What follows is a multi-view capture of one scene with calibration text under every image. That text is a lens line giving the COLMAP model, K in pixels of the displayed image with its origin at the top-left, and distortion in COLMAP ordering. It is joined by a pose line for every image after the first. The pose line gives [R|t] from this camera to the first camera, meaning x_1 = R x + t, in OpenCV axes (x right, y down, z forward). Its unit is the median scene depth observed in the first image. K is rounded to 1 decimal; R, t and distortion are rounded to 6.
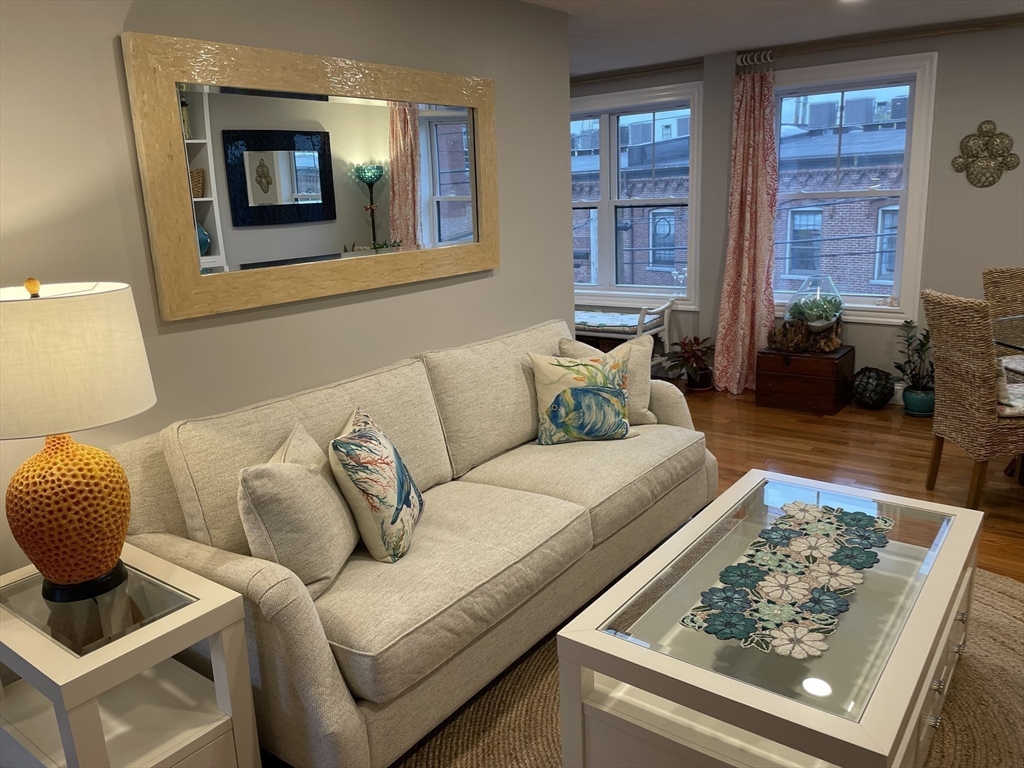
lens RADIAL K [[775.7, 0, 515.5], [0, 775.7, 380.1], [0, 0, 1]] dist [0.073617, -0.100299]
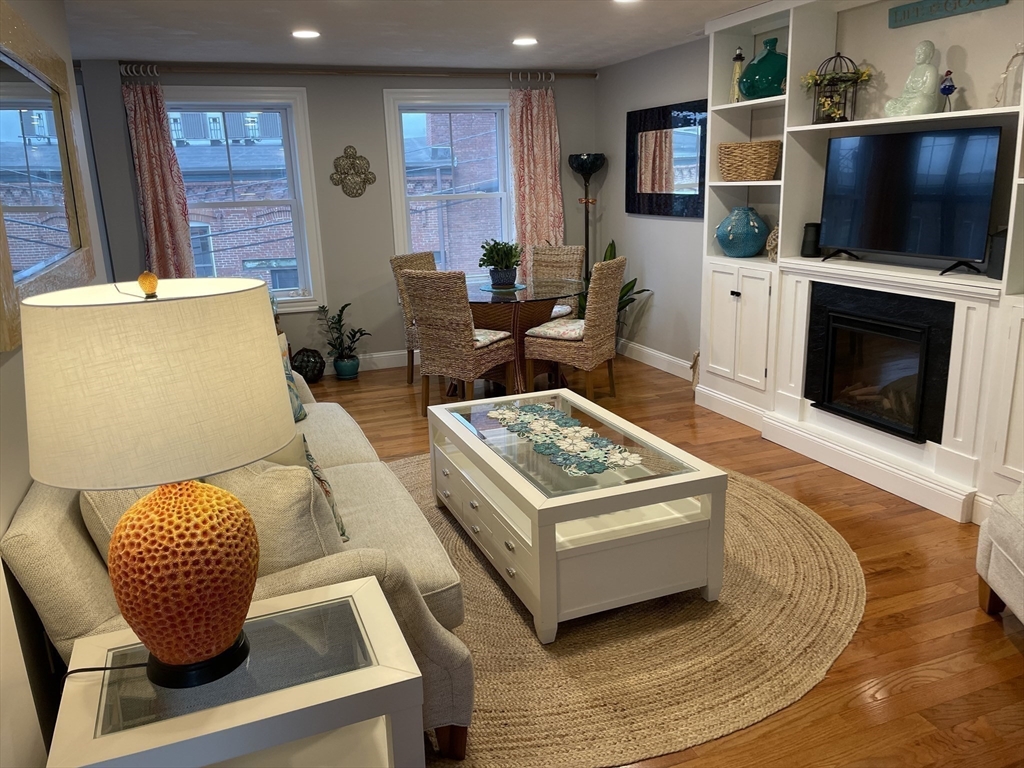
lens RADIAL K [[775.7, 0, 507.1], [0, 775.7, 385.8], [0, 0, 1]] dist [0.073617, -0.100299]
pose [[0.522192, -0.196121, 0.829971, -0.390650], [0.215514, 0.971958, 0.094078, -0.006626], [-0.825148, 0.129743, 0.549816, 0.107091]]
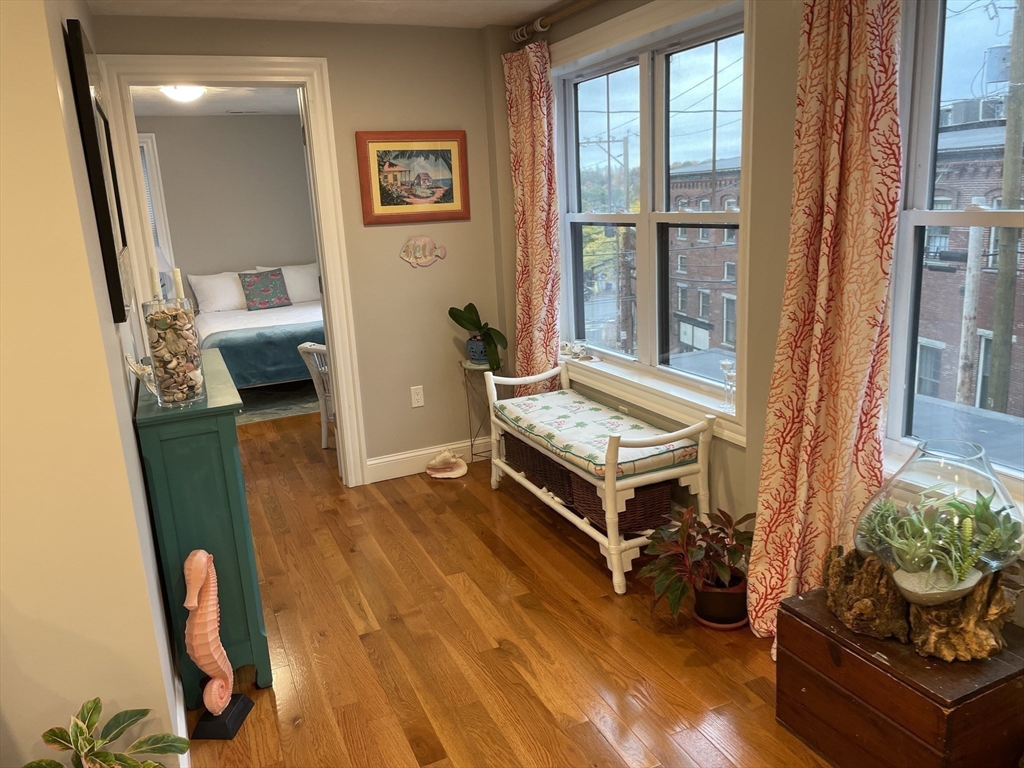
lens RADIAL K [[775.7, 0, 510.5], [0, 775.7, 383.3], [0, 0, 1]] dist [0.073617, -0.100299]
pose [[0.880029, 0.107688, -0.462550, 0.381593], [-0.096948, 0.994179, 0.047010, -0.163254], [0.464920, 0.003473, 0.885346, 0.598152]]
